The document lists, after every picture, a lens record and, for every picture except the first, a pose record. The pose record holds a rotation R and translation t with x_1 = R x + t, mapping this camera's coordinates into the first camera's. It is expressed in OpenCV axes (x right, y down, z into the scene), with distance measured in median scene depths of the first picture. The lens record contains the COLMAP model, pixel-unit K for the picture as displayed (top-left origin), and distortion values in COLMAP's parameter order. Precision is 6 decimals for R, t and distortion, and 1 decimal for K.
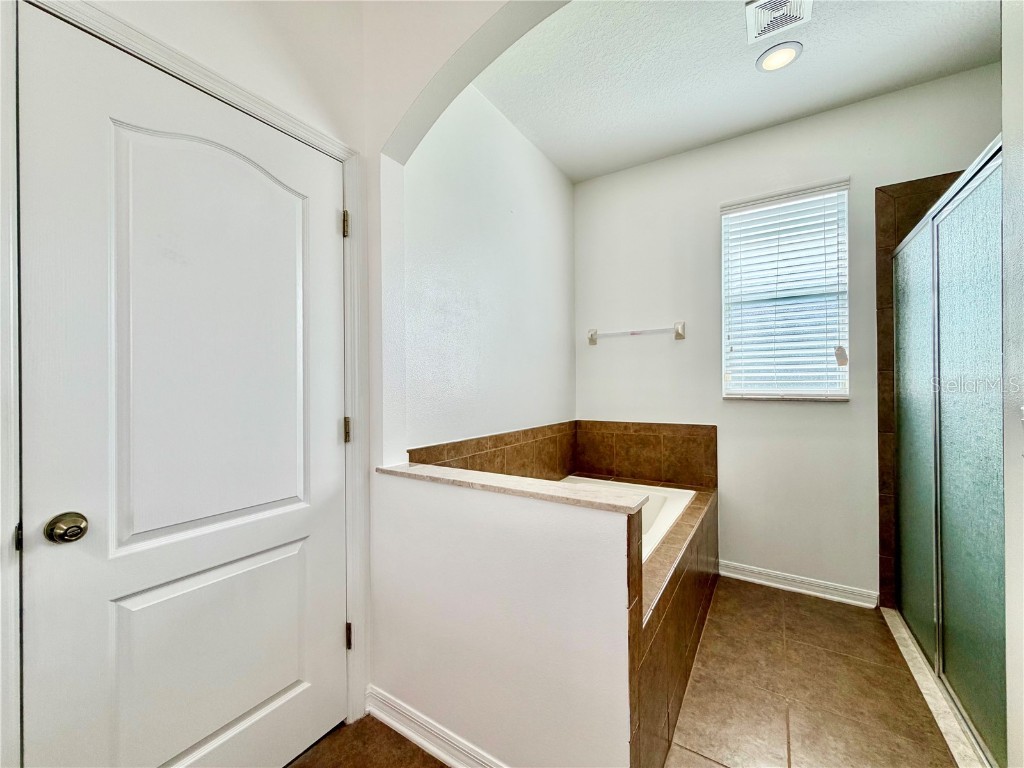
lens RADIAL K [[409.7, 0, 509.6], [0, 409.7, 383.9], [0, 0, 1]] dist [0.001217, 0.000153]
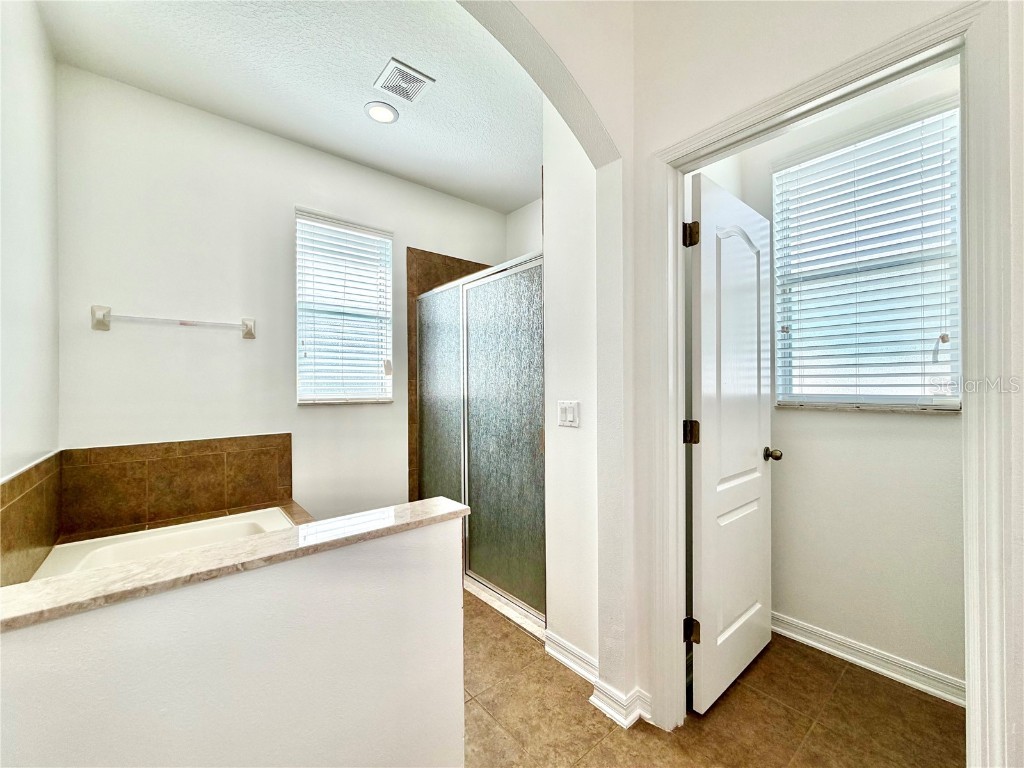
lens RADIAL K [[412.9, 0, 512.0], [0, 412.9, 384.0], [0, 0, 1]] dist [0.015475, 0.000064]
pose [[0.304098, 0.007647, 0.952610, -0.268987], [0.000857, 0.999965, -0.008301, -0.004993], [-0.952640, 0.003341, 0.304081, 0.208520]]
